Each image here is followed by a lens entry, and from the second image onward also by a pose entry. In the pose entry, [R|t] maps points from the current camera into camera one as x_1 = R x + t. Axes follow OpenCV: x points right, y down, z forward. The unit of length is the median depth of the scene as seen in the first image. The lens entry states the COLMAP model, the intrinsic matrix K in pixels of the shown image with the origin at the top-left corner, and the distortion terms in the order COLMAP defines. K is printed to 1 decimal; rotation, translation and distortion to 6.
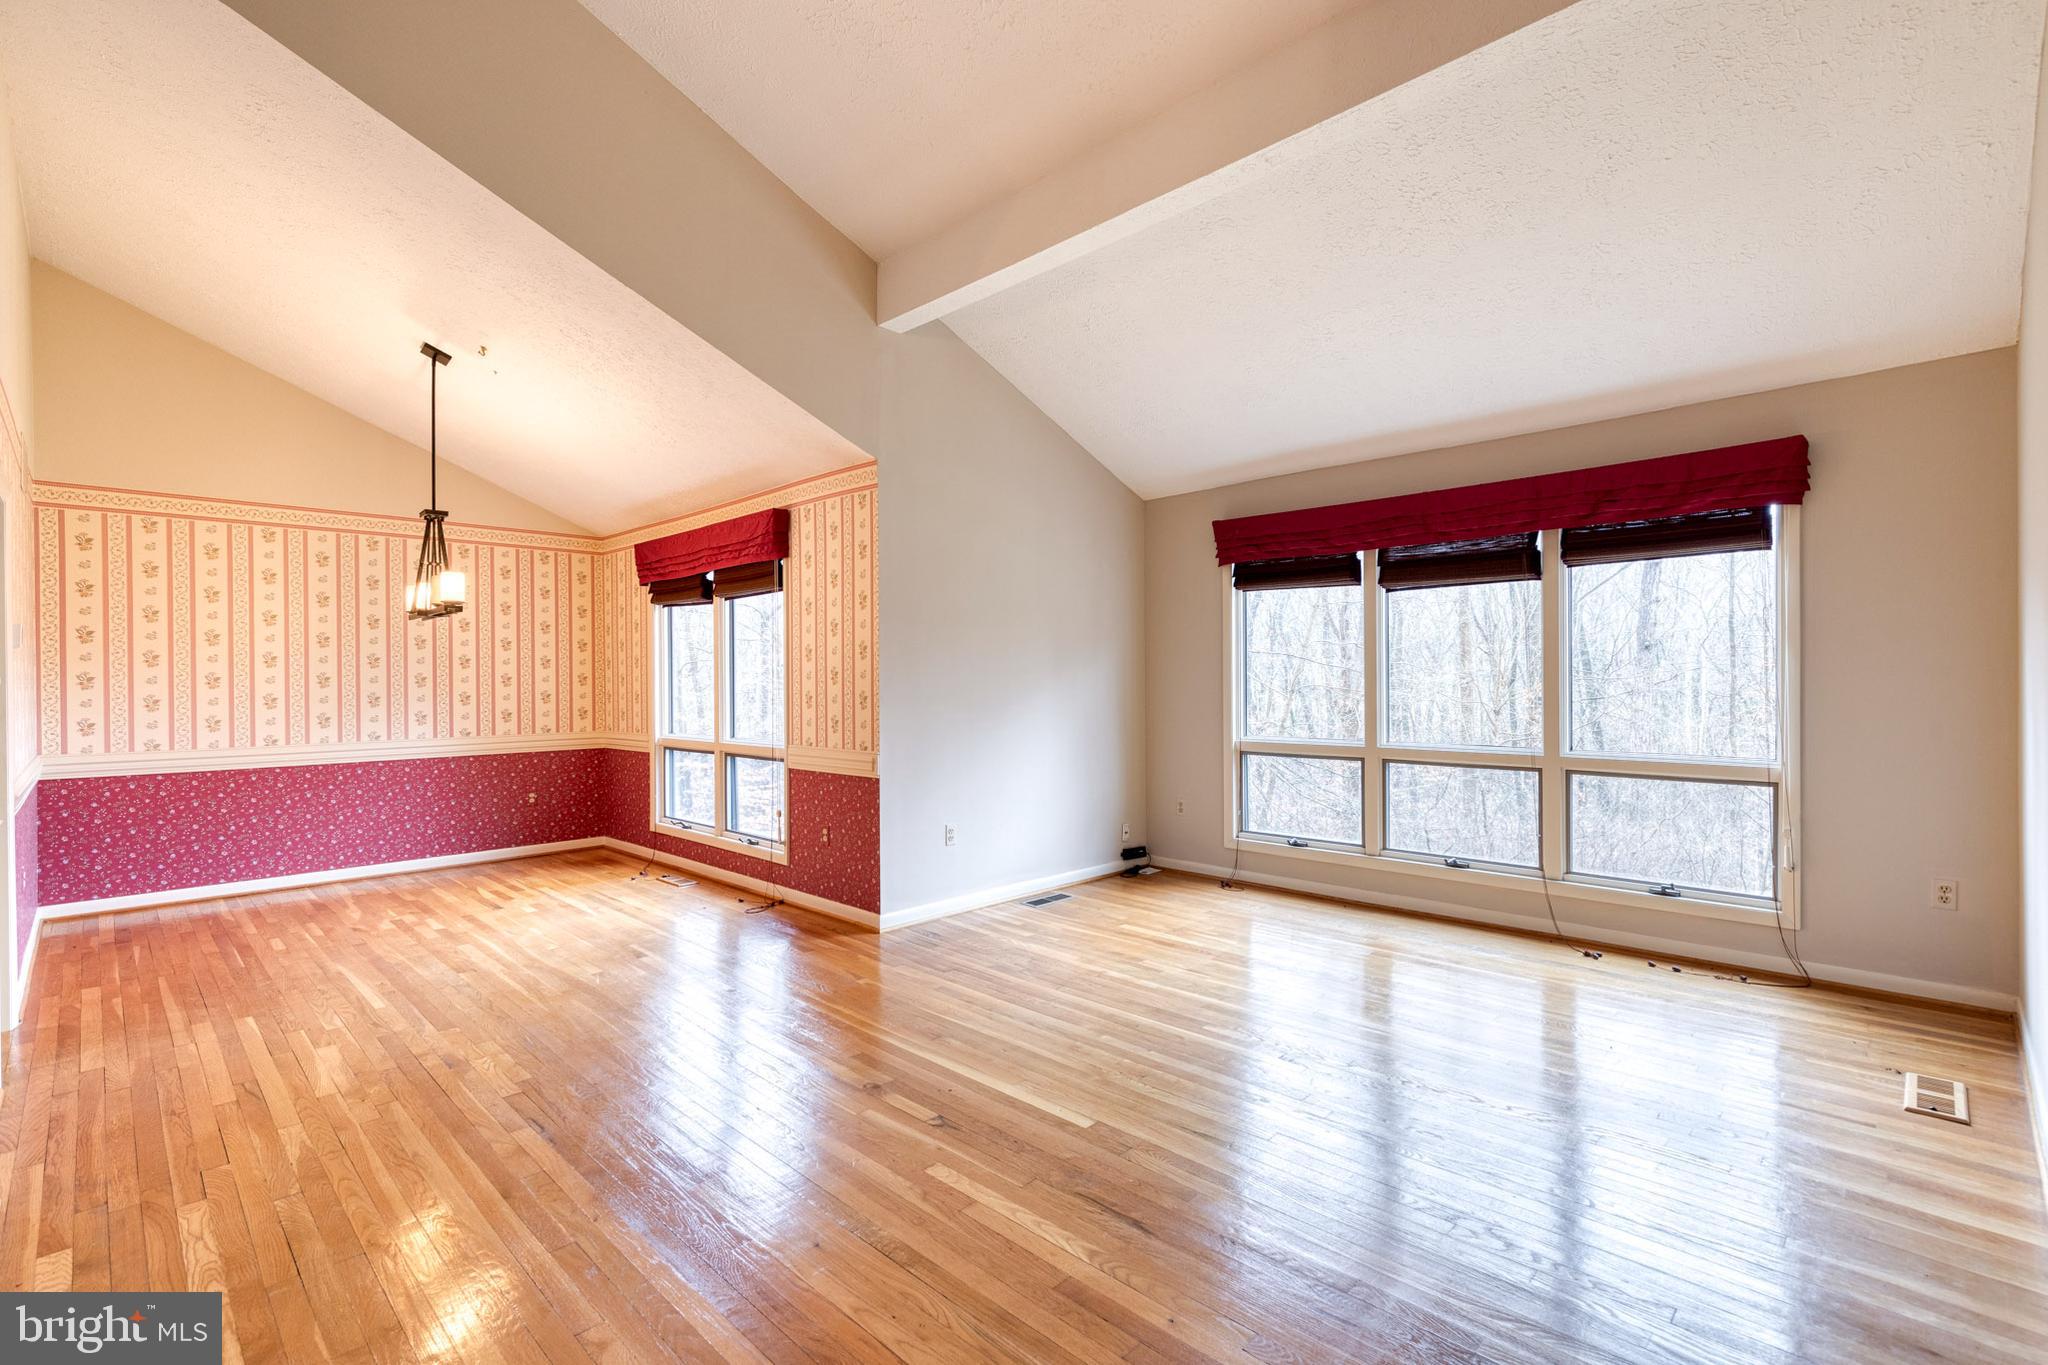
lens RADIAL K [[916.7, 0, 1062.7], [0, 916.7, 686.0], [0, 0, 1]] dist [0.009857, -0.001970]
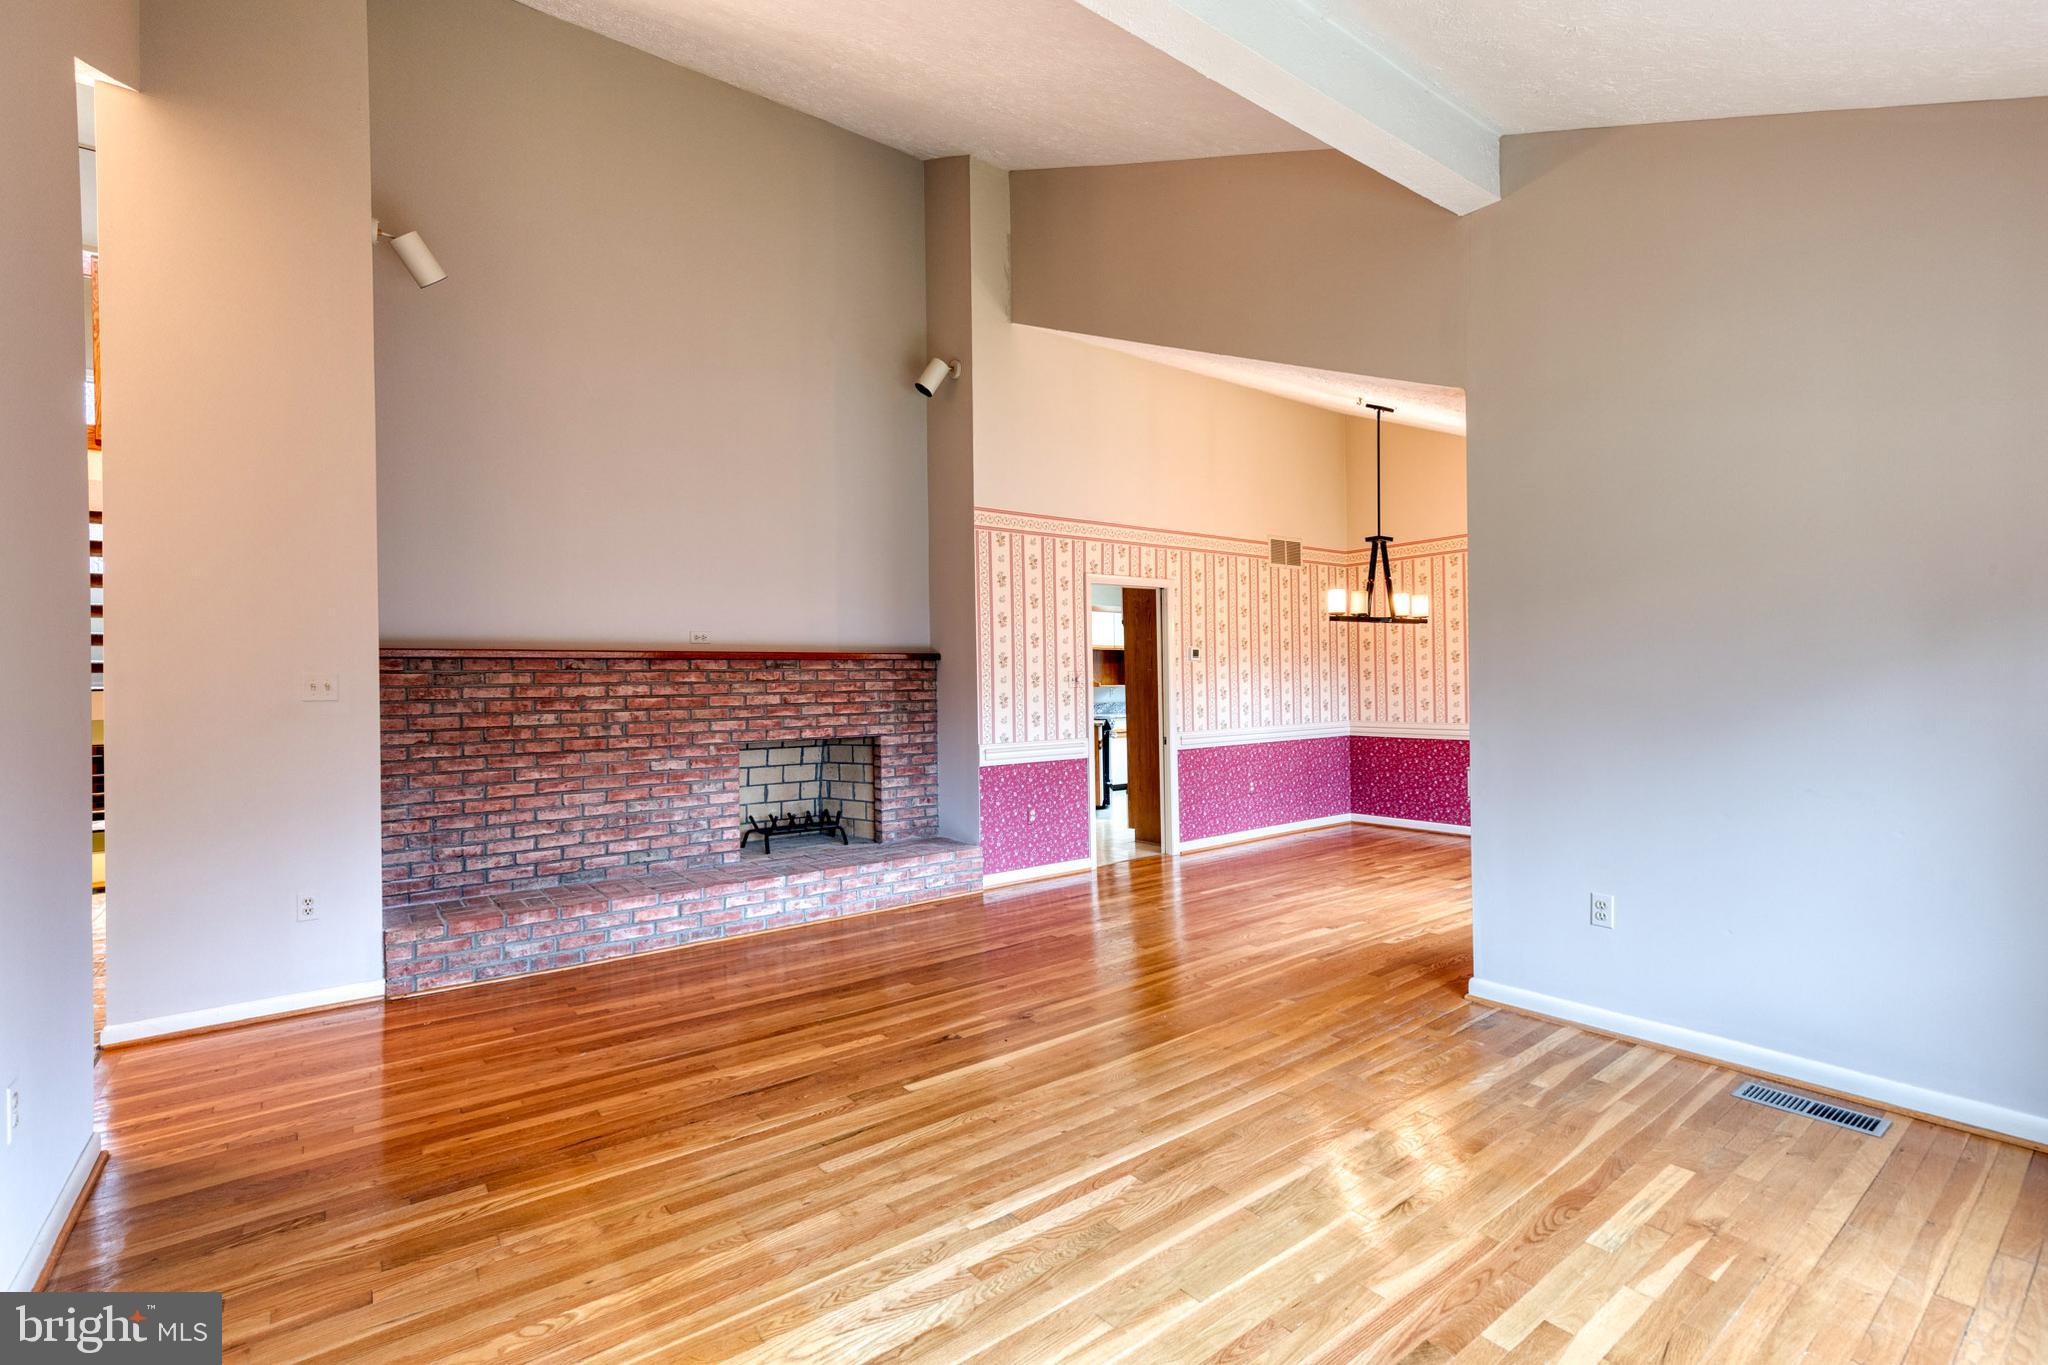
lens RADIAL K [[916.7, 0, 1036.3], [0, 916.7, 682.7], [0, 0, 1]] dist [0.009857, -0.001970]
pose [[-0.150337, 0.008082, -0.988602, 0.598787], [0.014048, 0.999883, 0.006038, -0.008720], [0.988535, -0.012981, -0.150433, 0.724086]]
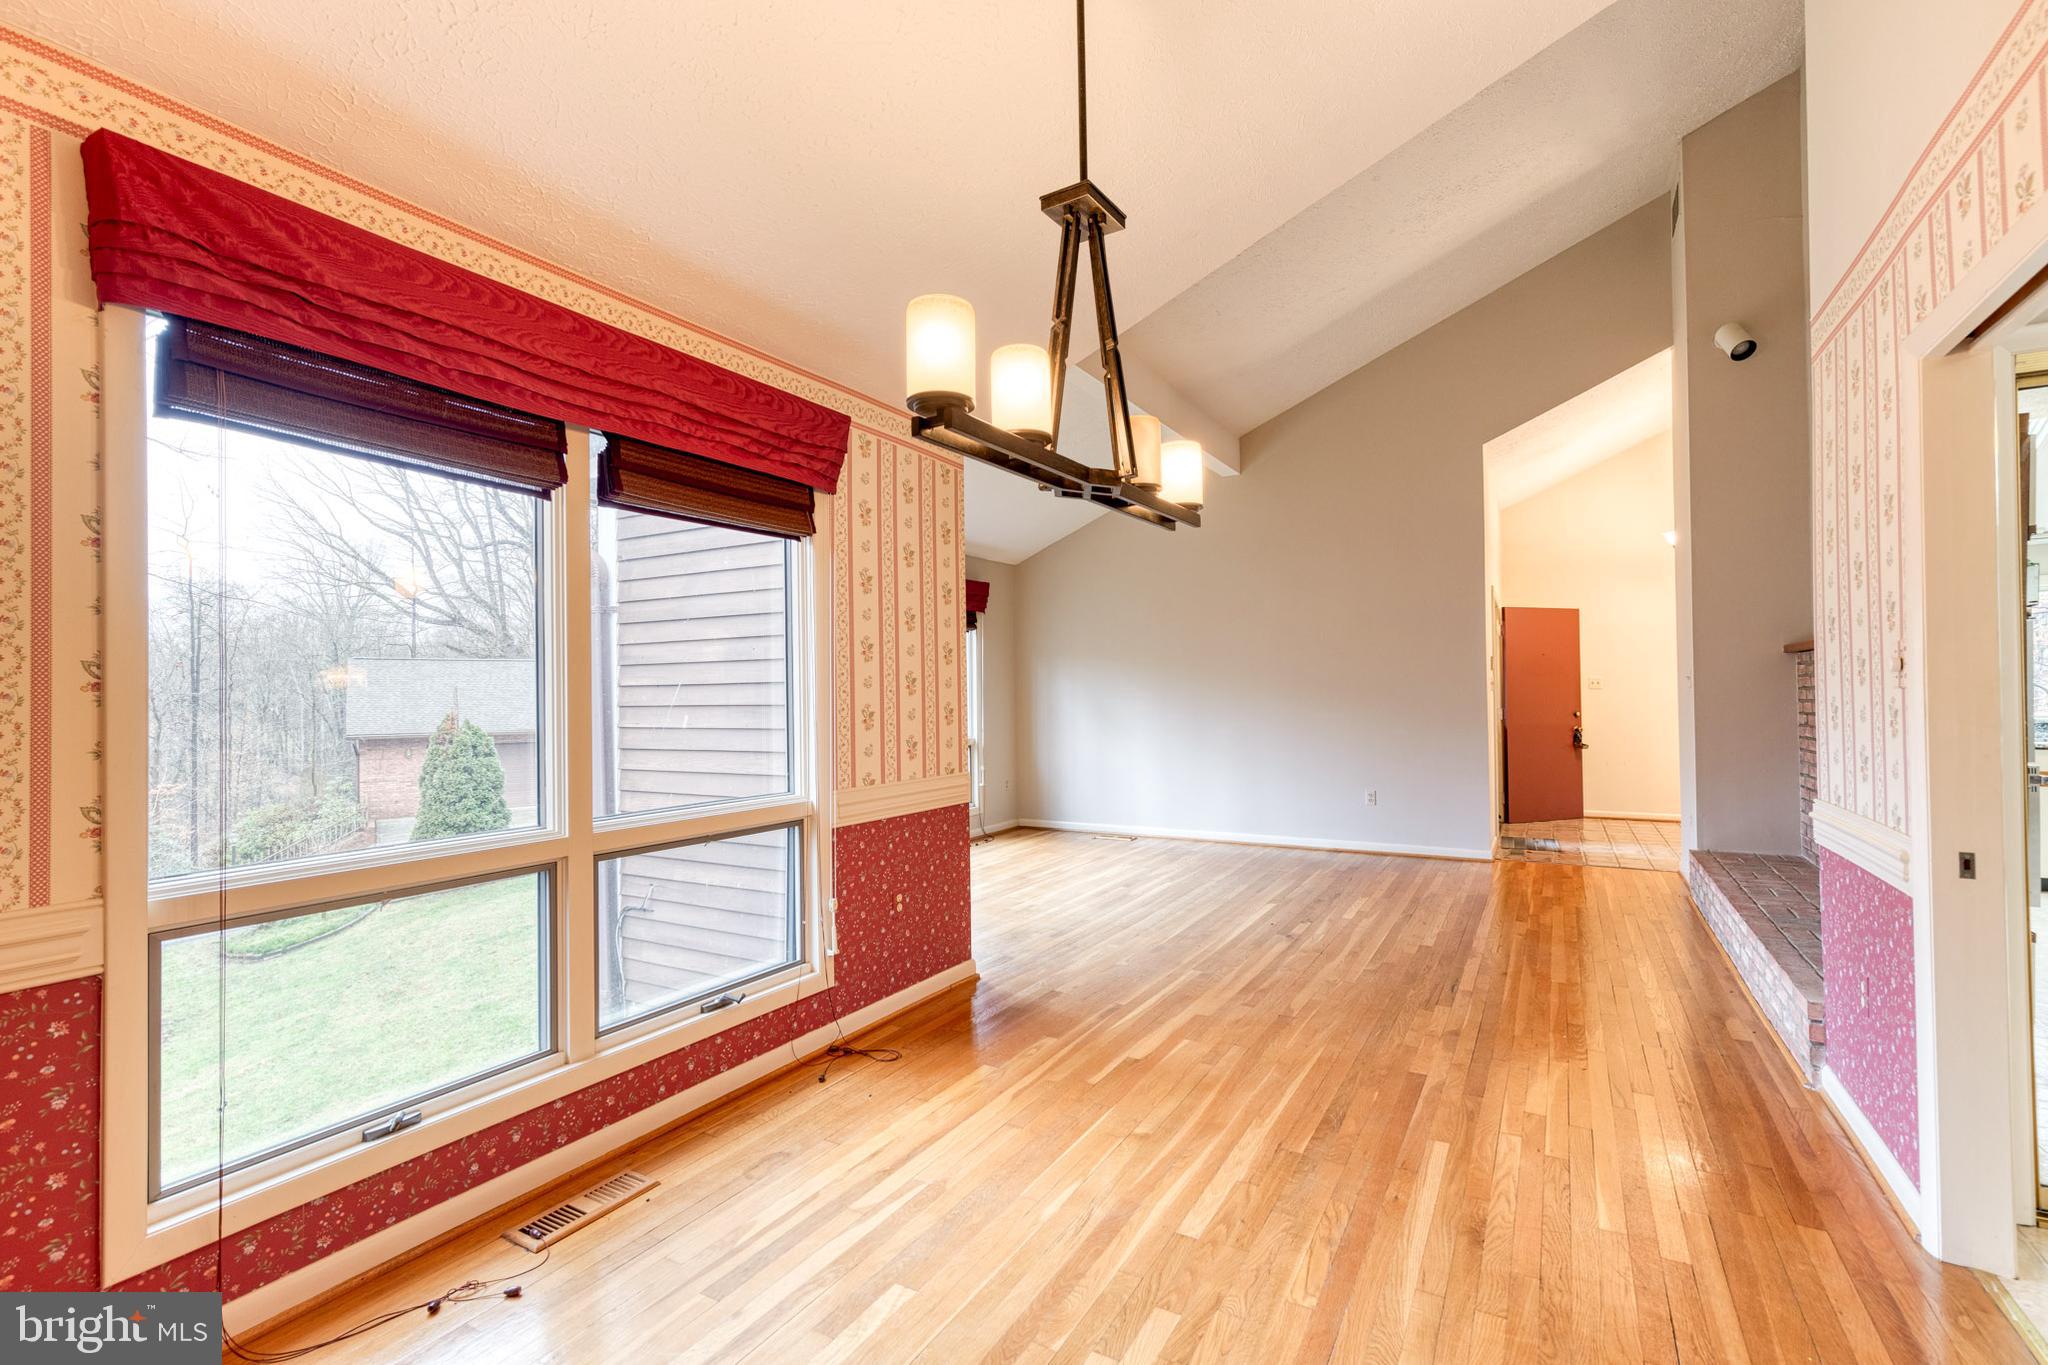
lens RADIAL K [[916.7, 0, 1015.3], [0, 916.7, 687.1], [0, 0, 1]] dist [0.009857, -0.001970]
pose [[-0.224117, 0.020897, 0.974338, -1.021757], [0.018773, 0.999677, -0.017122, 0.006488], [-0.974381, 0.014454, -0.224437, 1.105825]]
